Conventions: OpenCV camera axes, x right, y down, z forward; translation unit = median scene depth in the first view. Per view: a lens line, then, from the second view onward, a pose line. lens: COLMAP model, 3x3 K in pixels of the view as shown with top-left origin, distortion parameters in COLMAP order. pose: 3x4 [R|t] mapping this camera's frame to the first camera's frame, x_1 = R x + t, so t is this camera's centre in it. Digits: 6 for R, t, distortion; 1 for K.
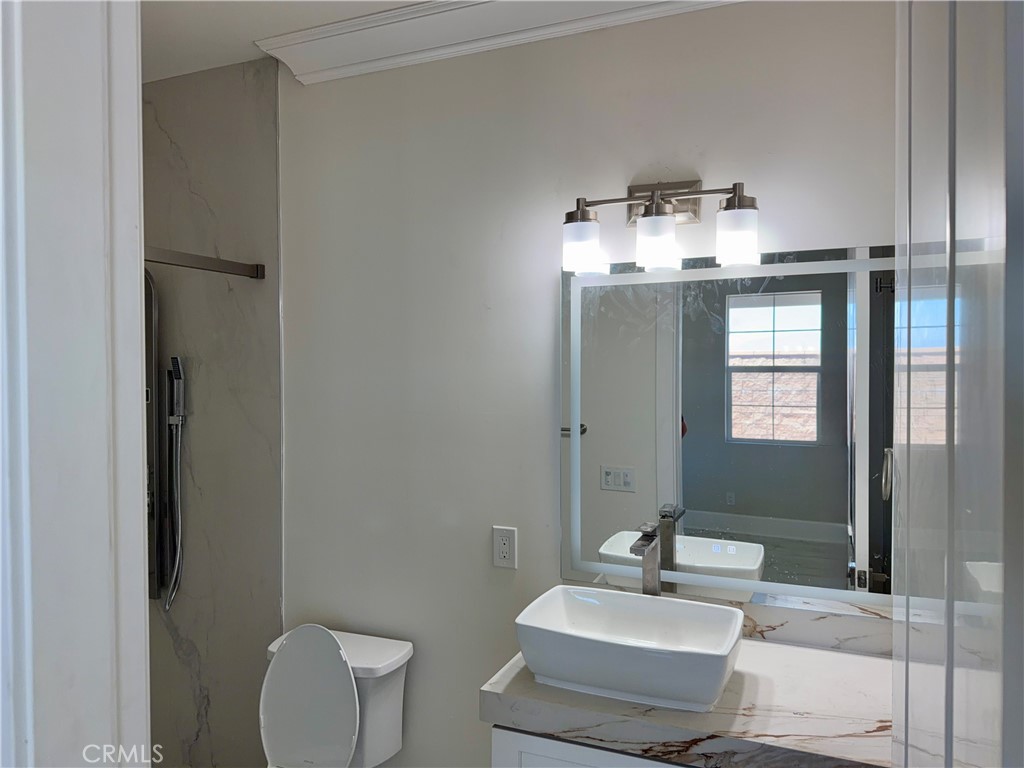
lens RADIAL K [[717.9, 0, 509.7], [0, 717.9, 383.5], [0, 0, 1]] dist [-0.001386, -0.028793]
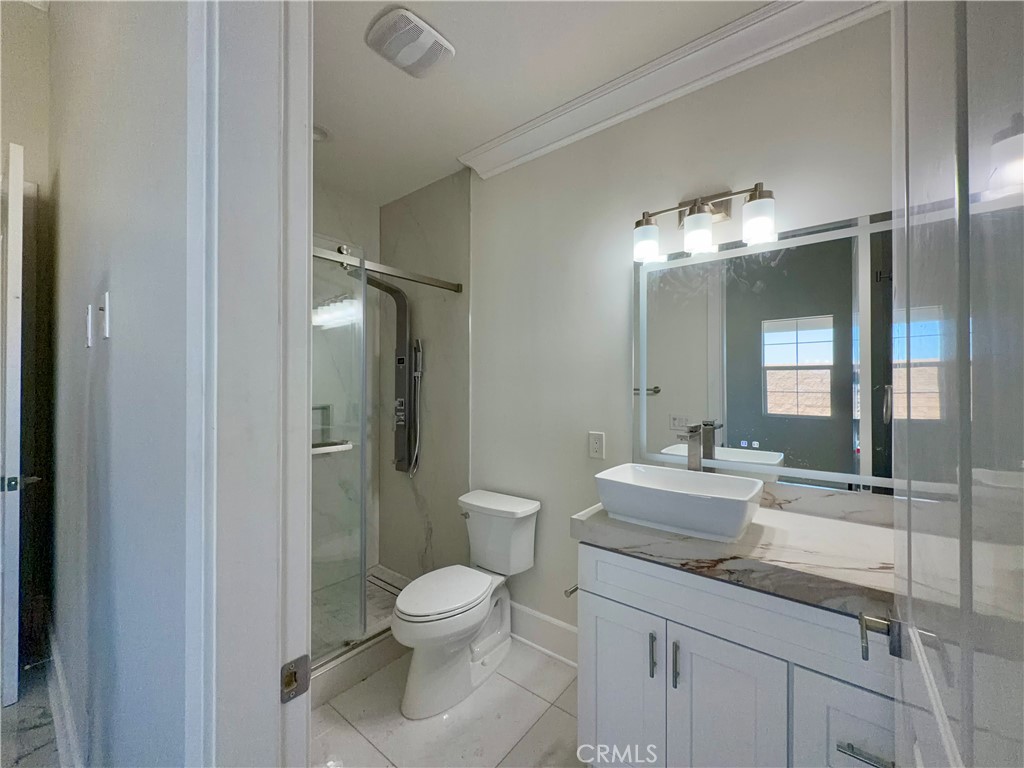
lens RADIAL K [[409.6, 0, 505.3], [0, 409.6, 375.4], [0, 0, 1]] dist [-0.013982, 0.001232]
pose [[0.963098, 0.004426, -0.269113, 0.046739], [-0.009805, 0.999778, -0.018648, 0.111216], [0.268971, 0.020599, 0.962928, 0.087030]]
